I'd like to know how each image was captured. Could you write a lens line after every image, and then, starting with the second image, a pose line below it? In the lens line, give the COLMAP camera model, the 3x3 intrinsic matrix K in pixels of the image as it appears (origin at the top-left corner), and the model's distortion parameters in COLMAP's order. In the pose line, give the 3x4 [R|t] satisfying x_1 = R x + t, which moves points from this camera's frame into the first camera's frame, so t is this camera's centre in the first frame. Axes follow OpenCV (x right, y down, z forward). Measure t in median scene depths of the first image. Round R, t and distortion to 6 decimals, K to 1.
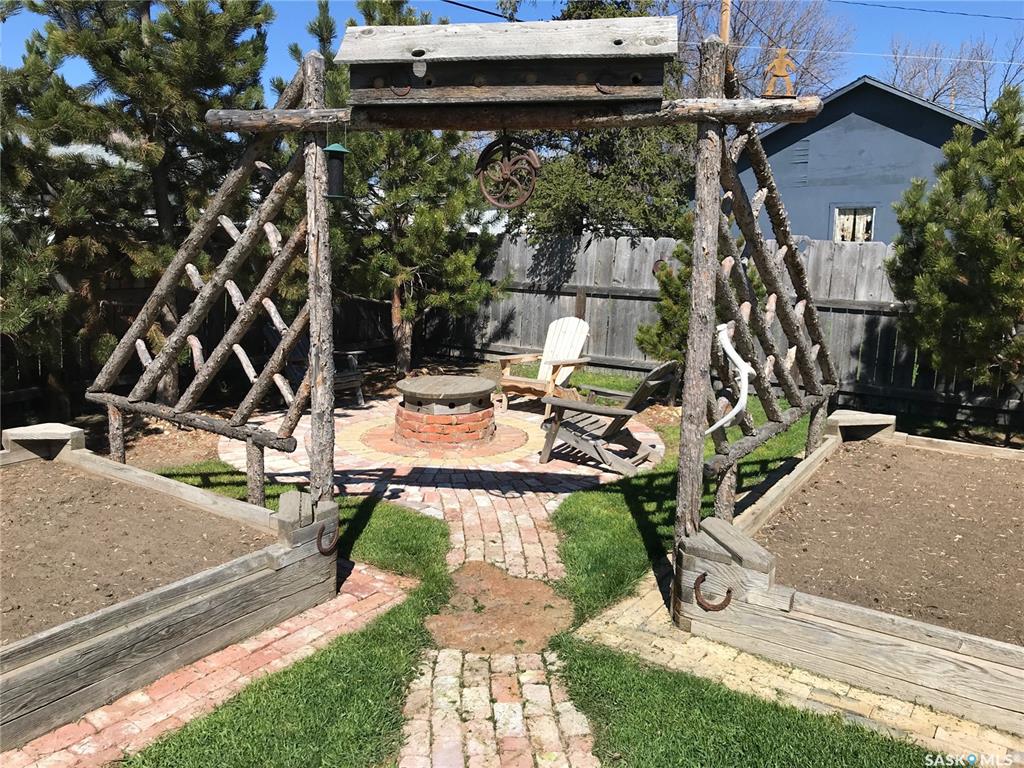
lens RADIAL K [[830.4, 0, 512.0], [0, 830.4, 384.0], [0, 0, 1]] dist [0.068640, -0.112411]
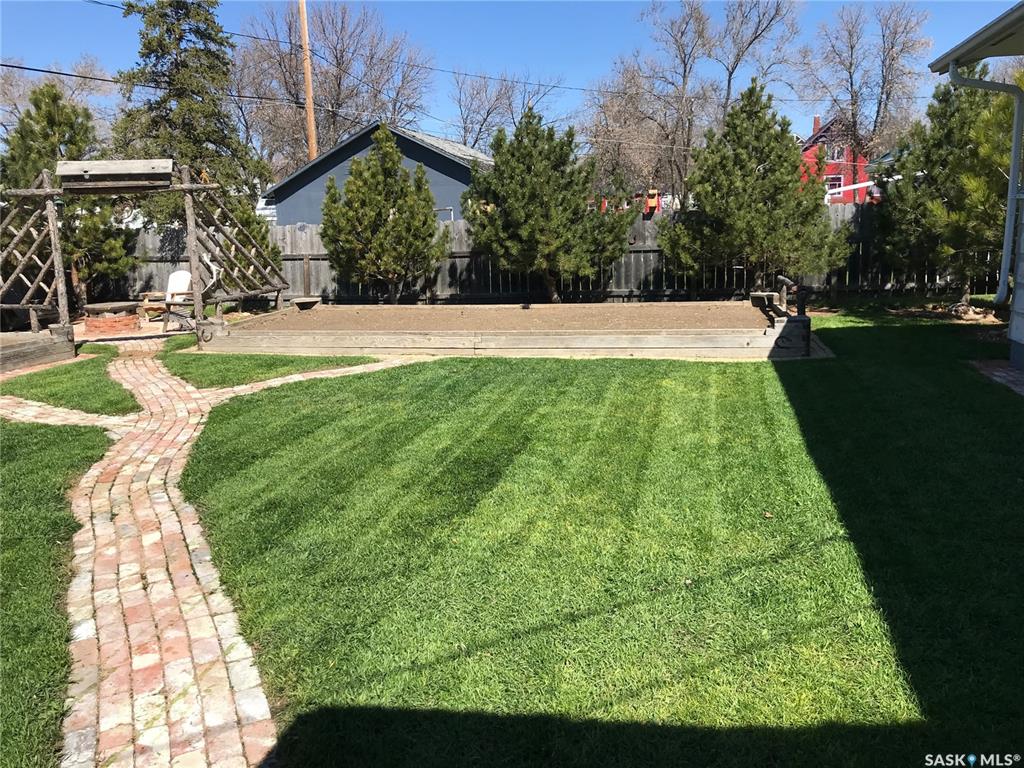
lens RADIAL K [[830.4, 0, 512.0], [0, 830.4, 384.0], [0, 0, 1]] dist [0.068640, -0.112411]
pose [[0.930555, -0.109903, 0.349270, 0.082805], [0.105279, 0.993919, 0.032258, 0.203468], [-0.350691, 0.006753, 0.936467, -1.097689]]
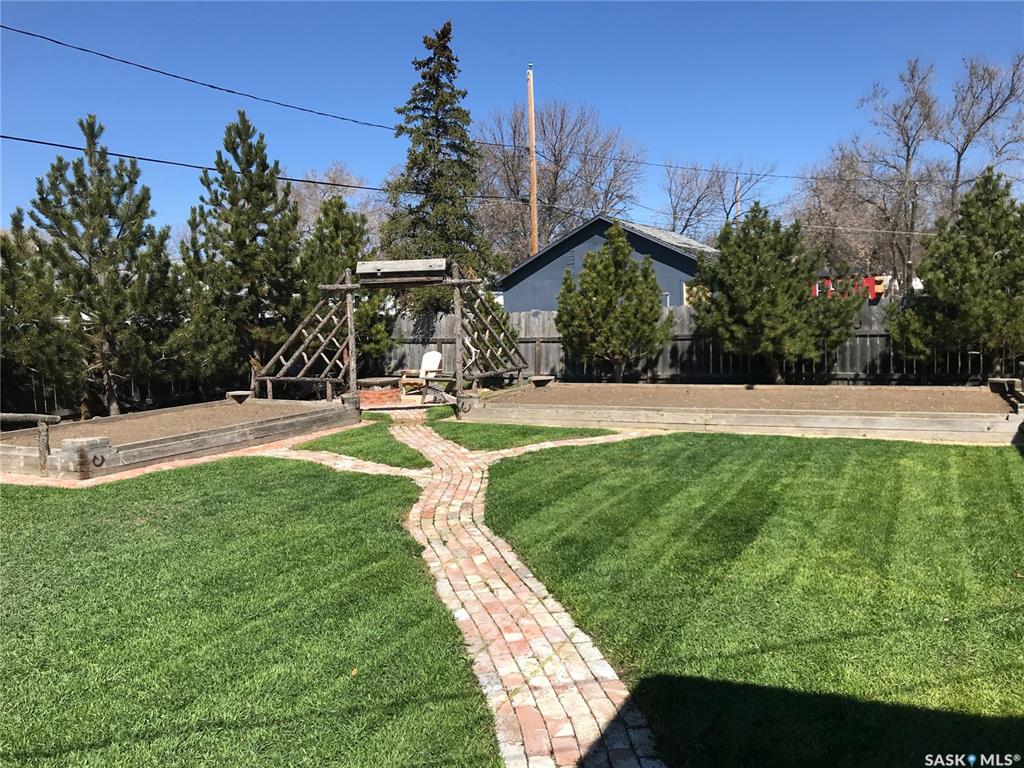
lens RADIAL K [[832.0, 0, 509.1], [0, 832.0, 390.8], [0, 0, 1]] dist [0.053833, -0.059648]
pose [[0.989533, -0.058495, 0.131920, -0.025040], [0.068855, 0.994774, -0.075389, 0.210403], [-0.126820, 0.083684, 0.988389, -1.219803]]
